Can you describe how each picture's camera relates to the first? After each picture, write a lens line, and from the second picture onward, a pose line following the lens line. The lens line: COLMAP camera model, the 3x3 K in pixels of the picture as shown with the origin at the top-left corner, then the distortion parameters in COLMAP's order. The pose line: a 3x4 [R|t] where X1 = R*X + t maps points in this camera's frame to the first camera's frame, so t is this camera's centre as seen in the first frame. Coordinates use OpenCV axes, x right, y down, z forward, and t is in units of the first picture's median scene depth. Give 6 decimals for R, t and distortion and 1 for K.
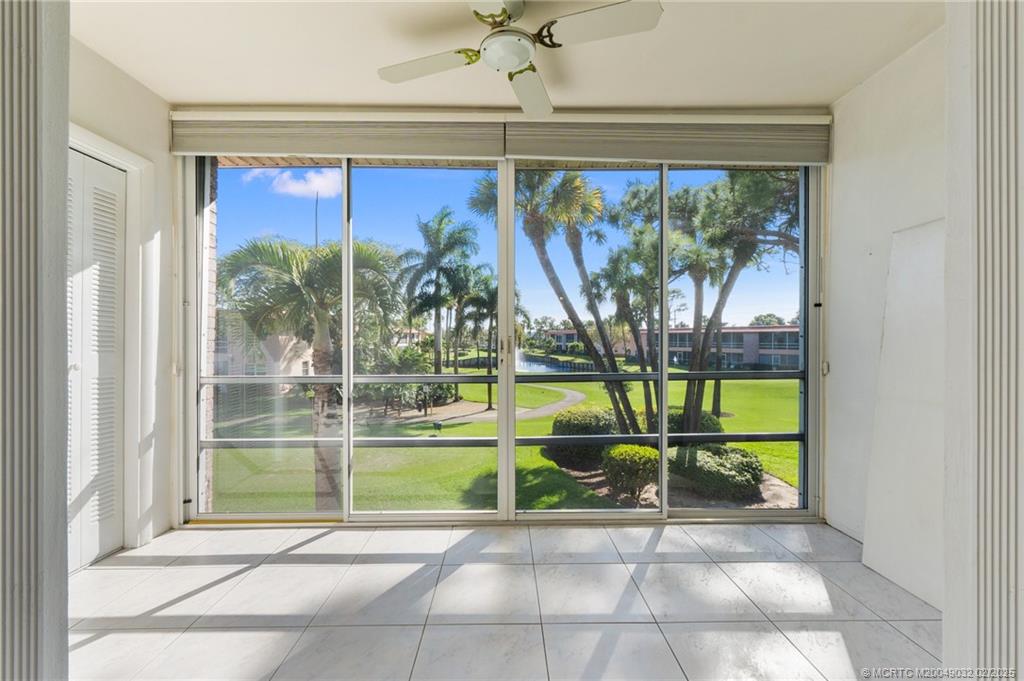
lens RADIAL K [[435.7, 0, 512.0], [0, 435.7, 340.5], [0, 0, 1]] dist [-0.000514, -0.000074]
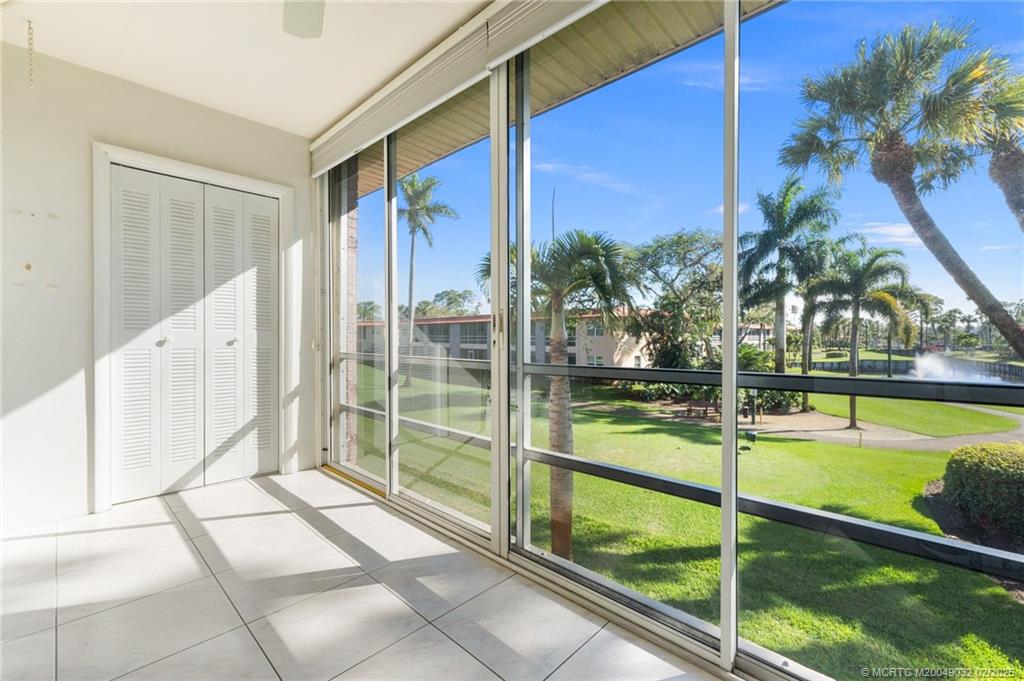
lens RADIAL K [[431.8, 0, 515.3], [0, 431.8, 344.4], [0, 0, 1]] dist [0.004590, 0.000432]
pose [[0.705115, 0.015921, -0.708914, 0.086589], [-0.005552, 0.999841, 0.016933, 0.005949], [0.709071, -0.008004, 0.705092, 0.080883]]
